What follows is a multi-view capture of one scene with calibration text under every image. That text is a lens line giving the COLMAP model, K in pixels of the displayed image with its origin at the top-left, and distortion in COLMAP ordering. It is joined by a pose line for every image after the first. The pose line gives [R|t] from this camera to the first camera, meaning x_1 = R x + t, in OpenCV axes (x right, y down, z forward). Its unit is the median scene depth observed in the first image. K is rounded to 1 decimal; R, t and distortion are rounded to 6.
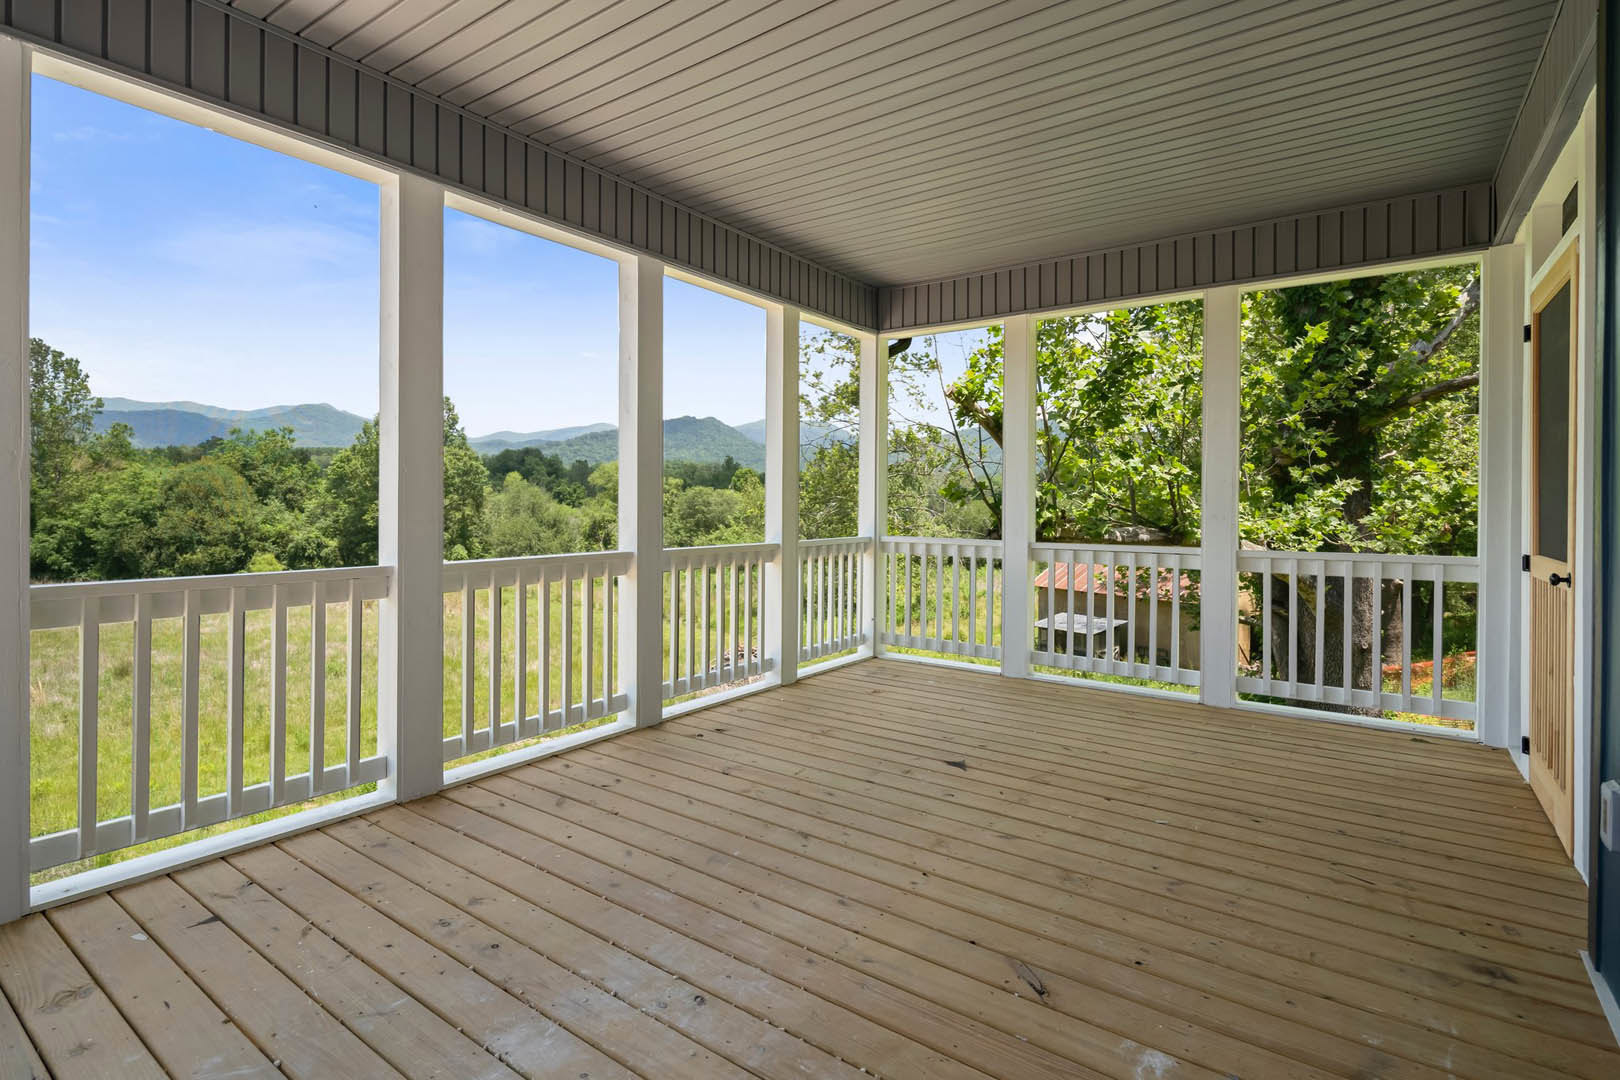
lens RADIAL K [[787.7, 0, 794.4], [0, 787.7, 522.0], [0, 0, 1]] dist [0.002717, -0.002884]
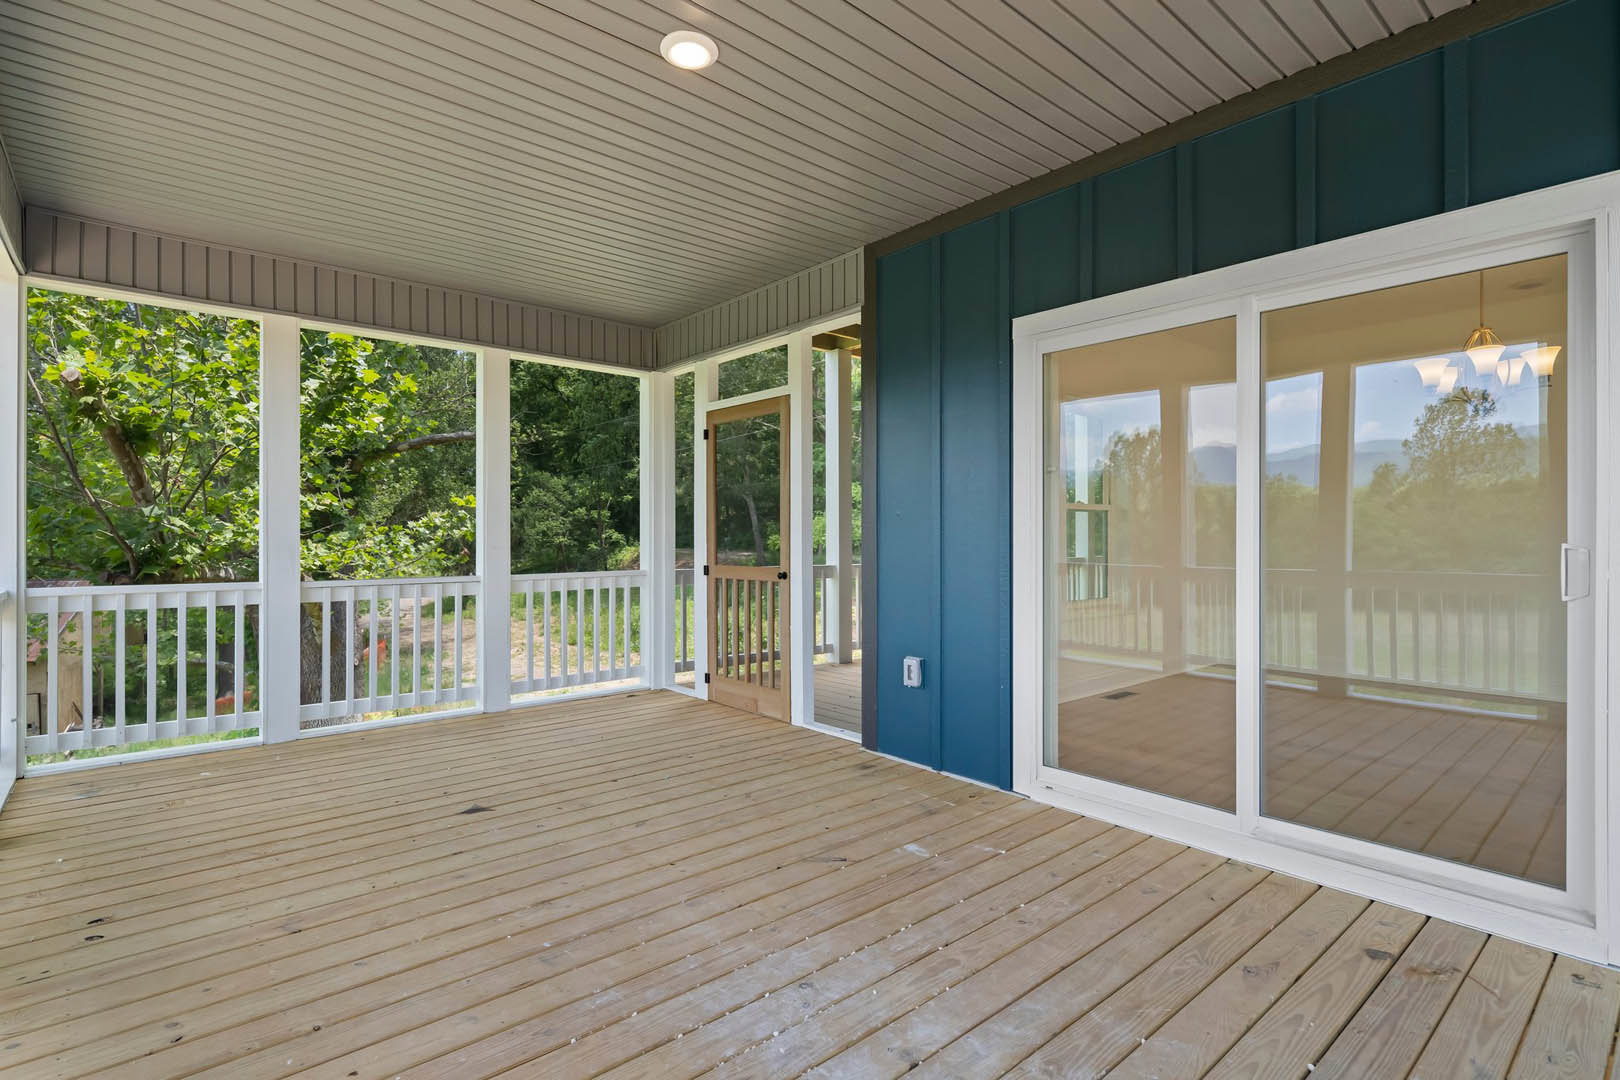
lens RADIAL K [[787.7, 0, 790.4], [0, 787.7, 574.8], [0, 0, 1]] dist [0.002717, -0.002884]
pose [[0.232650, -0.055803, 0.970958, -0.725309], [0.024523, 0.998372, 0.051503, -0.024439], [-0.972251, 0.011828, 0.233640, 0.457592]]
